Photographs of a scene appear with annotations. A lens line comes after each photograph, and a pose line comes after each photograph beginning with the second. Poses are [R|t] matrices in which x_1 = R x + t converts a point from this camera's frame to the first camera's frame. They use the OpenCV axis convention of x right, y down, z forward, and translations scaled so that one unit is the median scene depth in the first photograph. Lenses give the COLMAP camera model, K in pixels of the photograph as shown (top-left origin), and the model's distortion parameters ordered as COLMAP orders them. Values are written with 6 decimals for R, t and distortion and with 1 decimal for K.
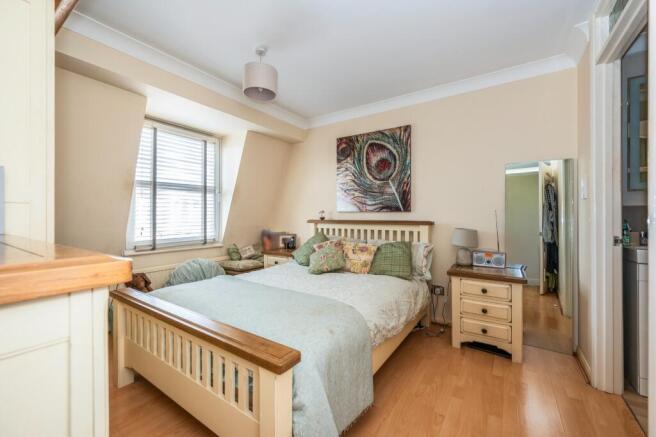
lens RADIAL K [[260.9, 0, 328.6], [0, 260.9, 216.9], [0, 0, 1]] dist [-0.017370, -0.000030]
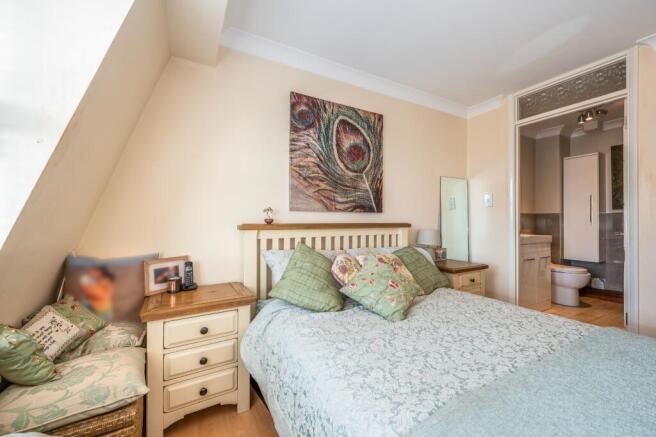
lens RADIAL K [[260.9, 0, 327.8], [0, 260.9, 218.3], [0, 0, 1]] dist [-0.017370, -0.000030]
pose [[0.457670, 0.005841, 0.889103, -0.511685], [0.004149, 0.999954, -0.008704, 0.004801], [-0.889113, 0.007672, 0.457624, 0.694039]]
